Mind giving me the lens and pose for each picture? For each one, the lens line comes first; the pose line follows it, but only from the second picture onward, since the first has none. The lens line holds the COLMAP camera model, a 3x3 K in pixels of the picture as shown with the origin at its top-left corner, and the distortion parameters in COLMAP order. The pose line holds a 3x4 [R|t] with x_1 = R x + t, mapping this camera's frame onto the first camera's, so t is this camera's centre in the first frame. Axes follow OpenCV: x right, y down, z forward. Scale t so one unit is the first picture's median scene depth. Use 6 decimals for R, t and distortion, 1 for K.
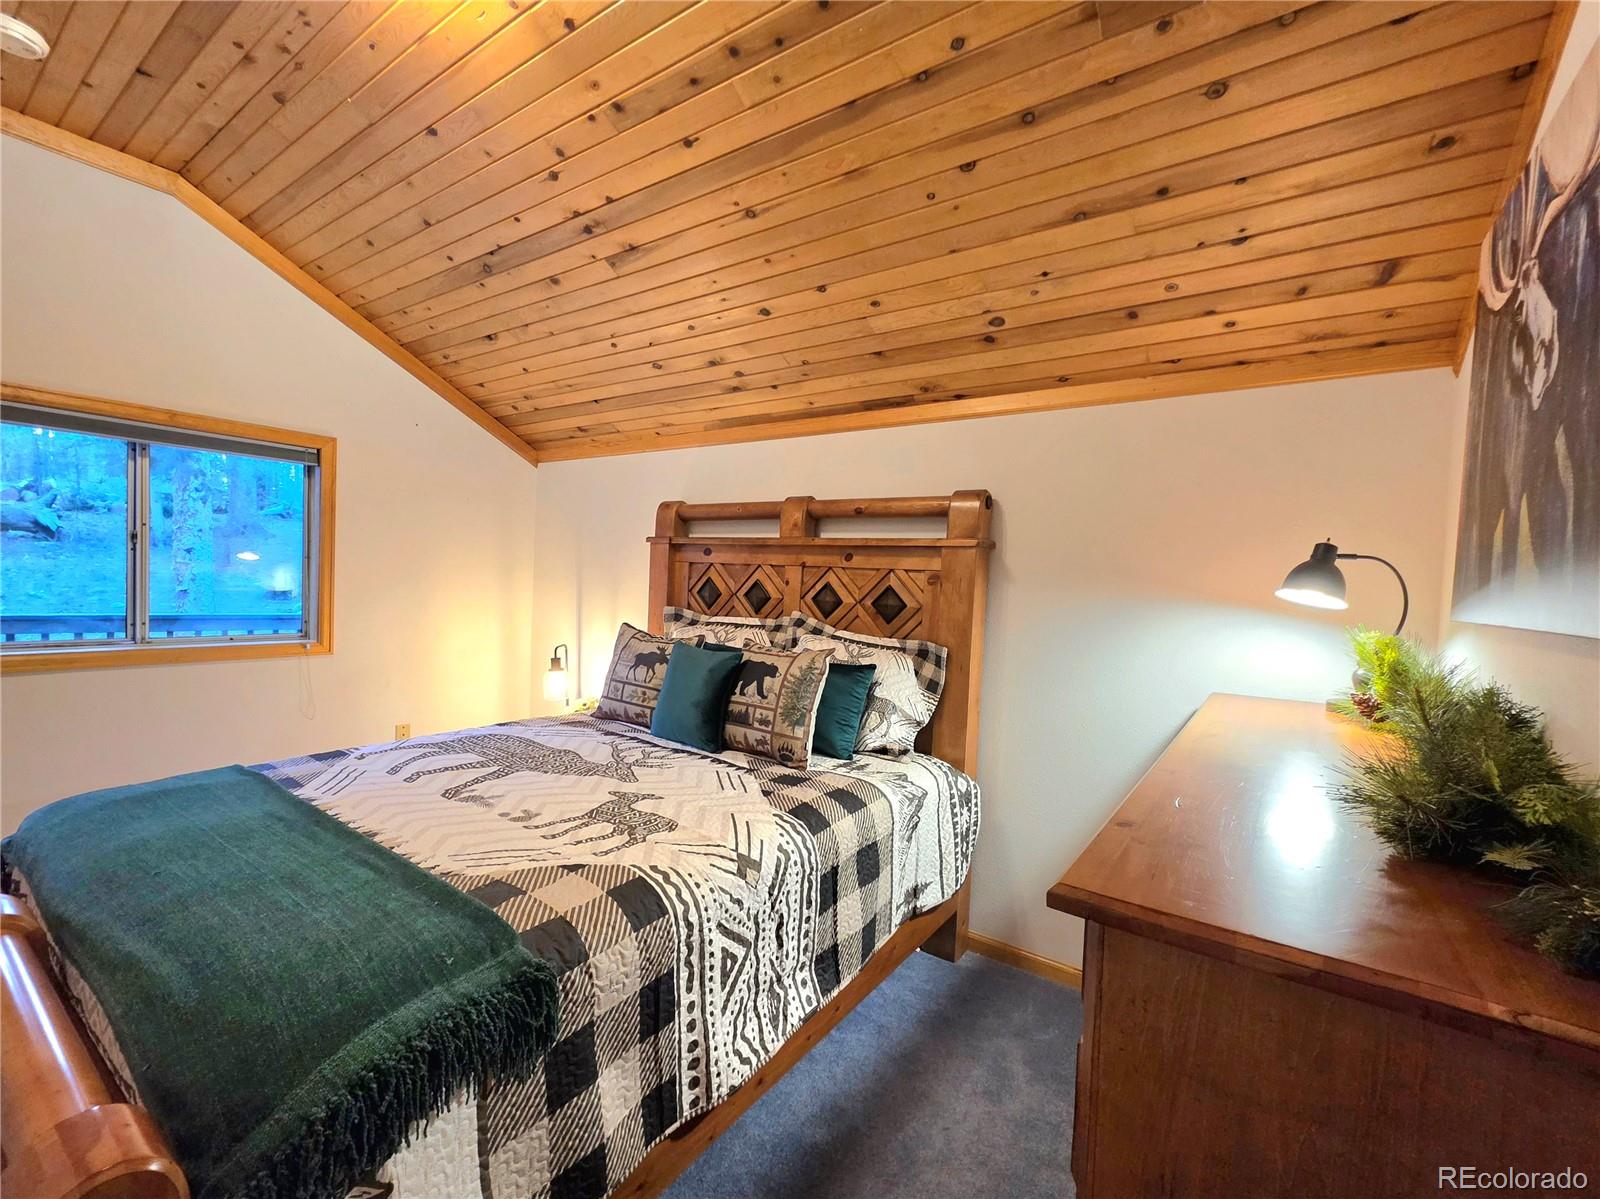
lens RADIAL K [[661.0, 0, 785.2], [0, 661.0, 601.8], [0, 0, 1]] dist [0.000494, -0.000011]
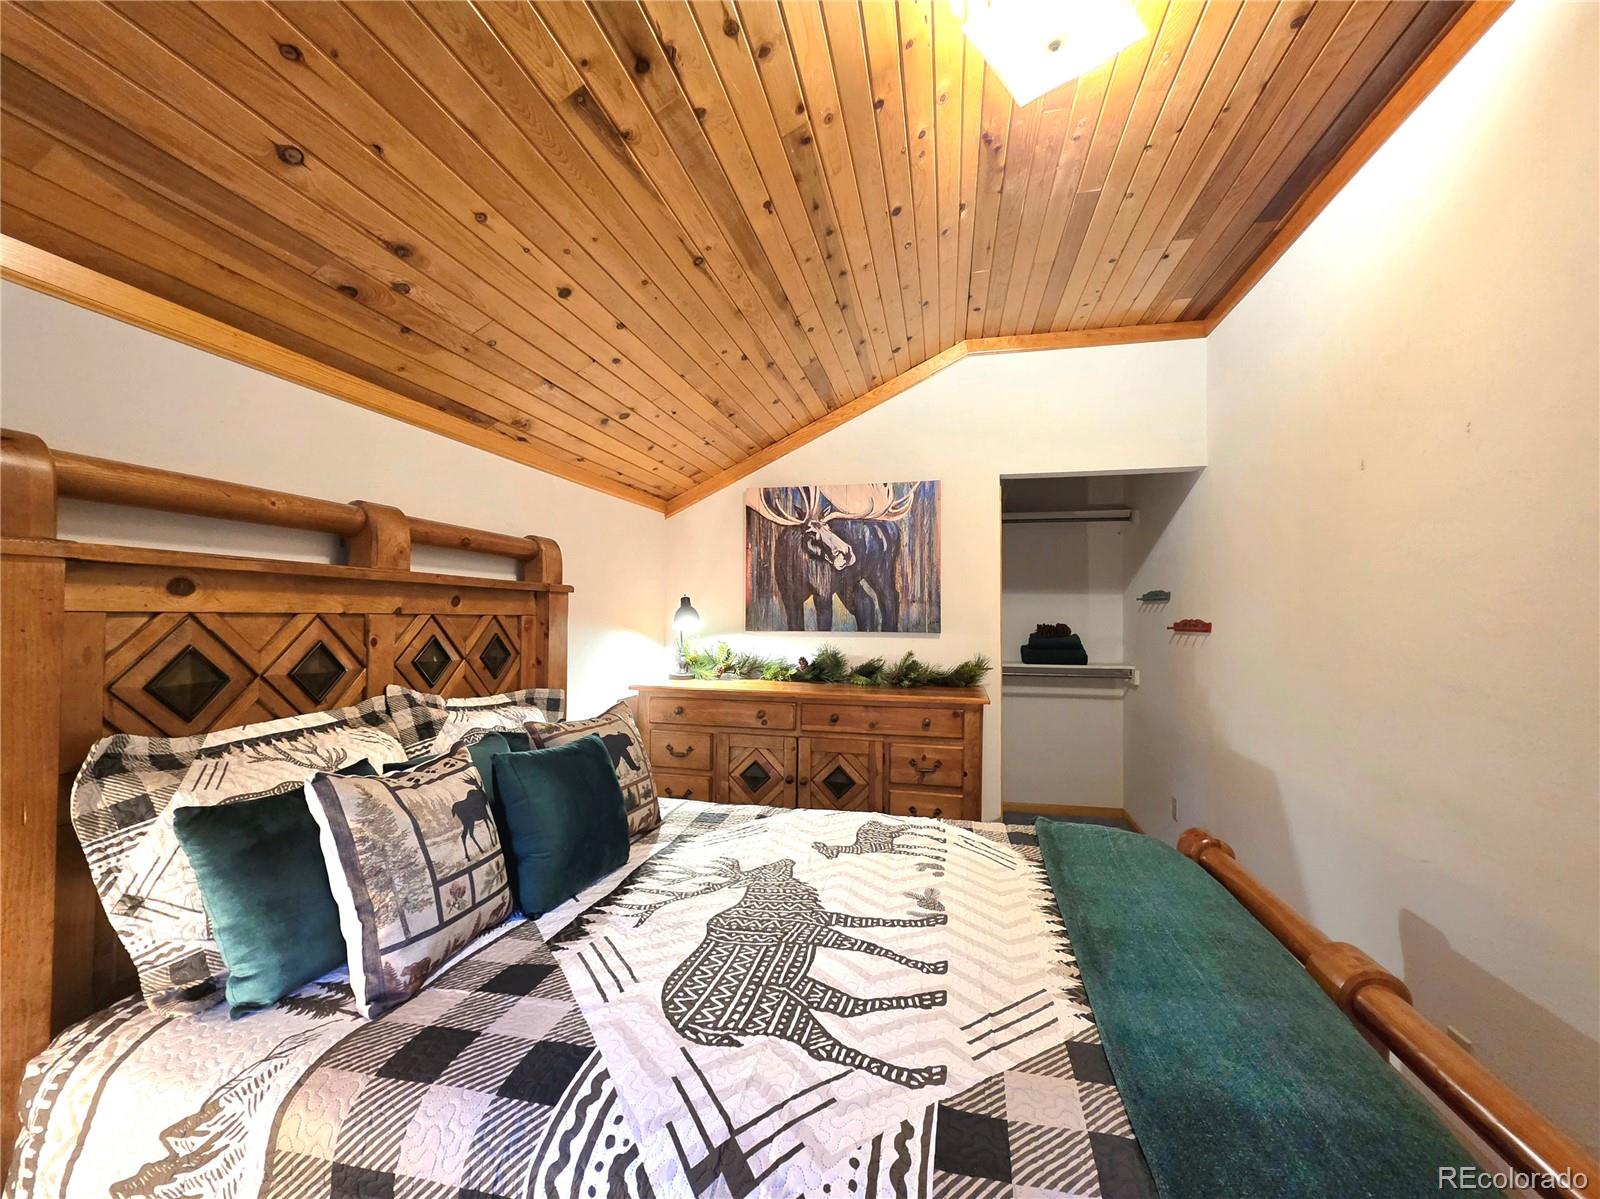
lens RADIAL K [[642.0, 0, 797.4], [0, 642.0, 604.8], [0, 0, 1]] dist [0.001217, -0.000160]
pose [[-0.356559, -0.028130, 0.933849, -0.992067], [0.015641, 0.999227, 0.036071, -0.112552], [-0.934142, 0.027468, -0.355844, 1.205522]]
